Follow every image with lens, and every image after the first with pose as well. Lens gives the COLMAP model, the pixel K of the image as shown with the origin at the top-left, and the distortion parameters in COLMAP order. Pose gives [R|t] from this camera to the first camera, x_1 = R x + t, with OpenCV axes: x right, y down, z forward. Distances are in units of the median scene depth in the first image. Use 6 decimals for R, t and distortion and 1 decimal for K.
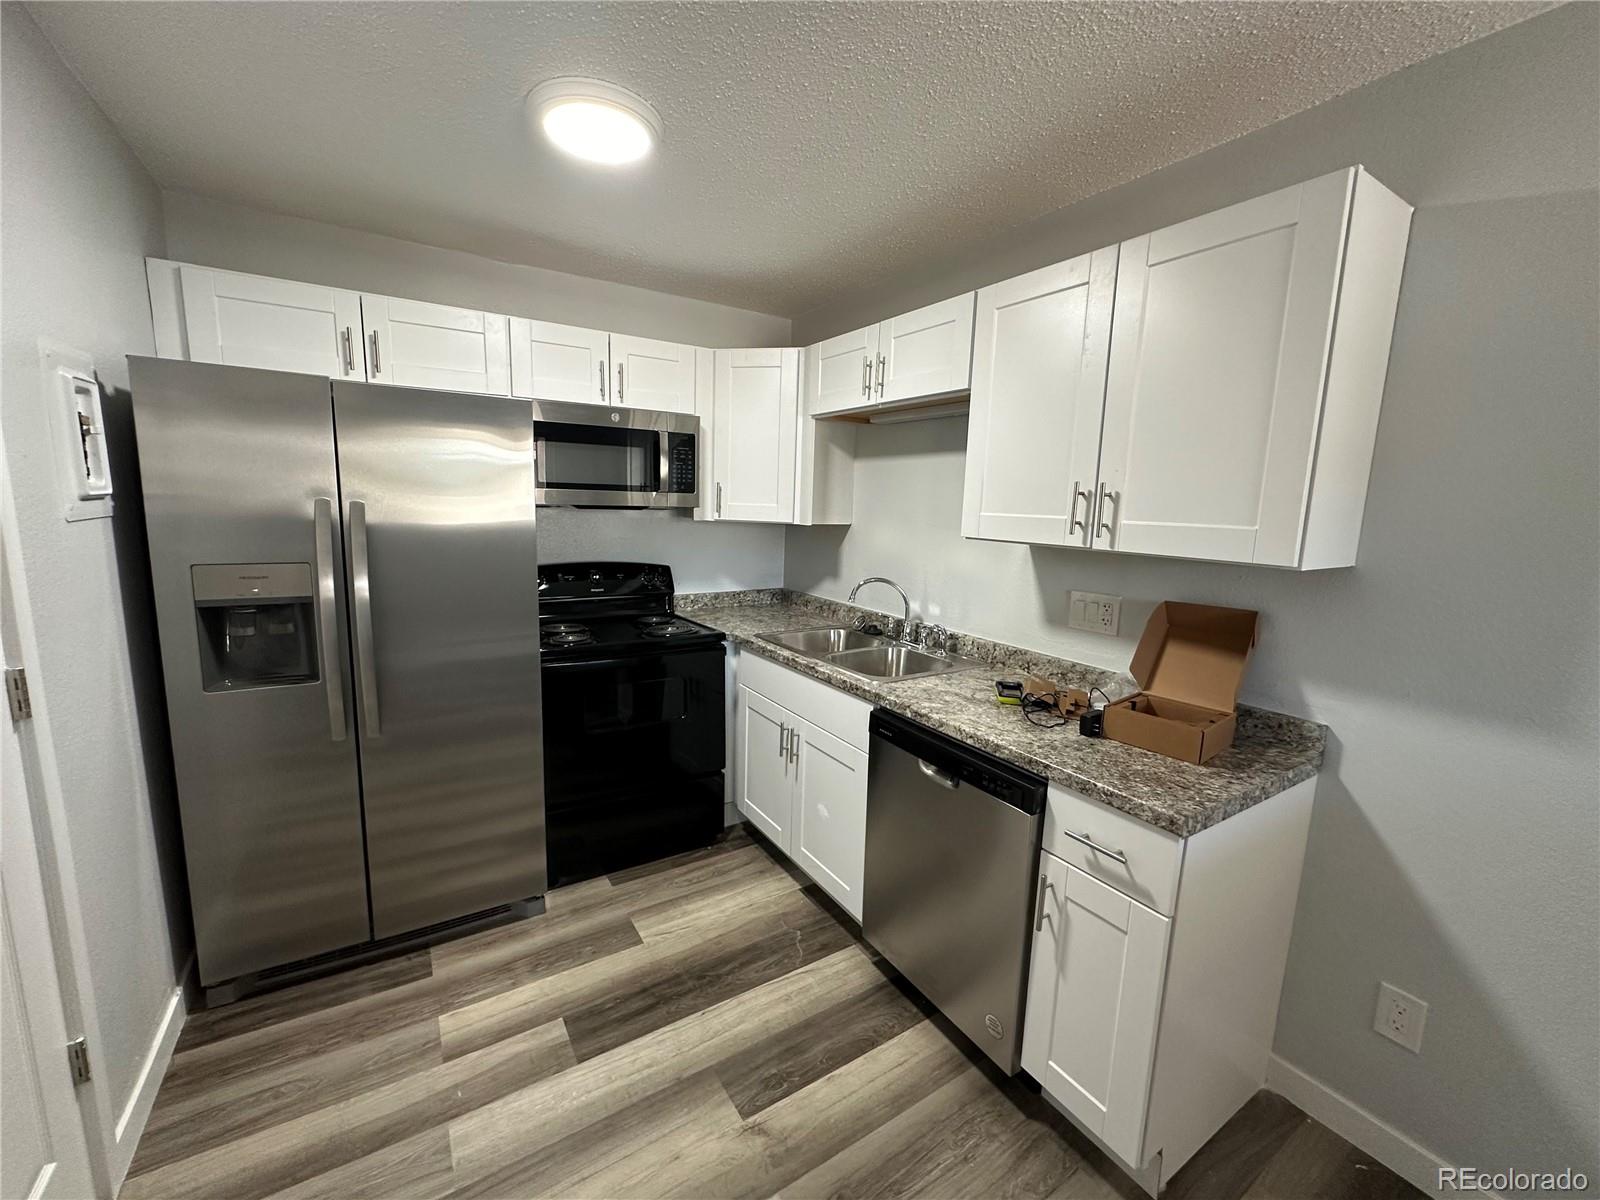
lens RADIAL K [[638.9, 0, 797.6], [0, 638.9, 601.6], [0, 0, 1]] dist [0.001648, 0.000369]
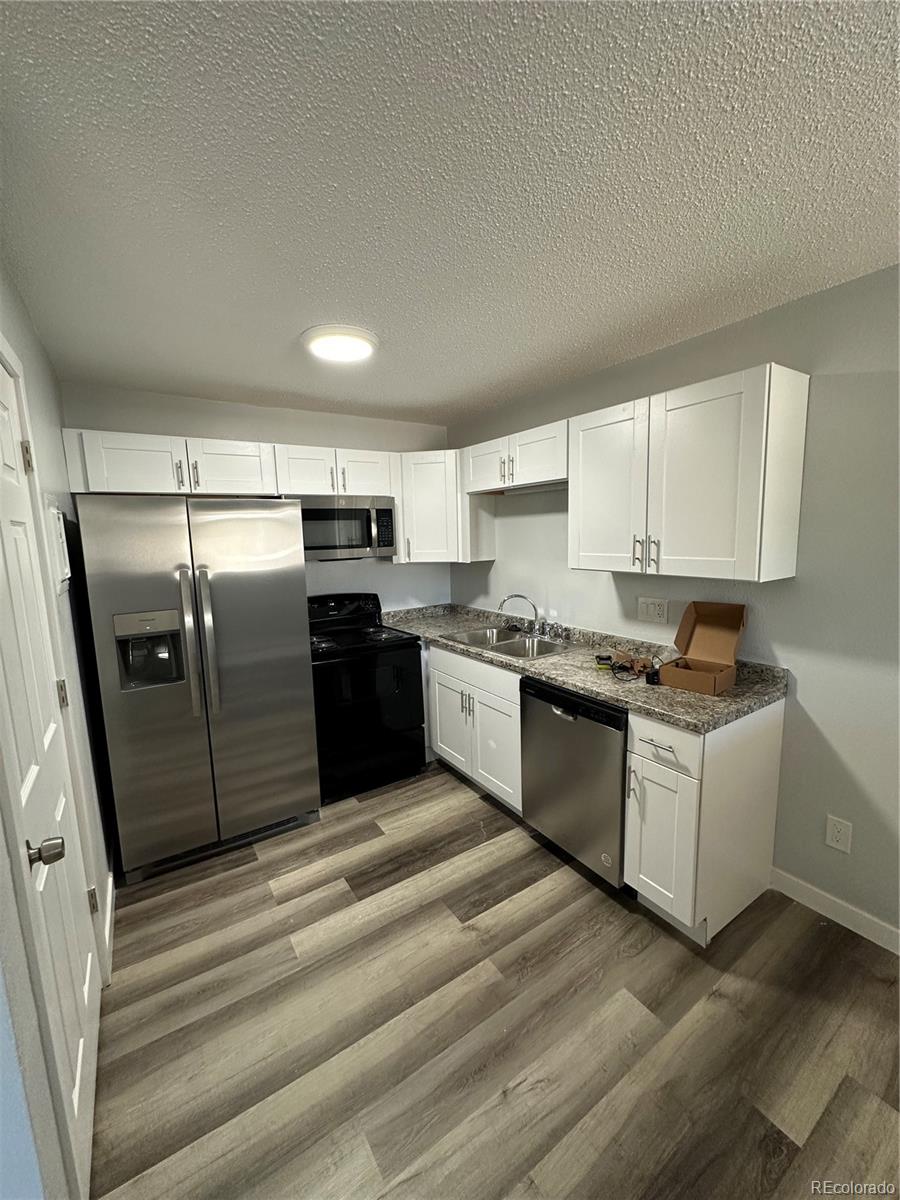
lens RADIAL K [[479.2, 0, 450.0], [0, 479.2, 600.0], [0, 0, 1]] dist [0.001648, 0.000369]
pose [[0.998195, -0.059442, 0.008605, -0.064435], [0.059581, 0.998081, -0.016872, -0.019564], [-0.007586, 0.017354, 0.999821, -0.232678]]
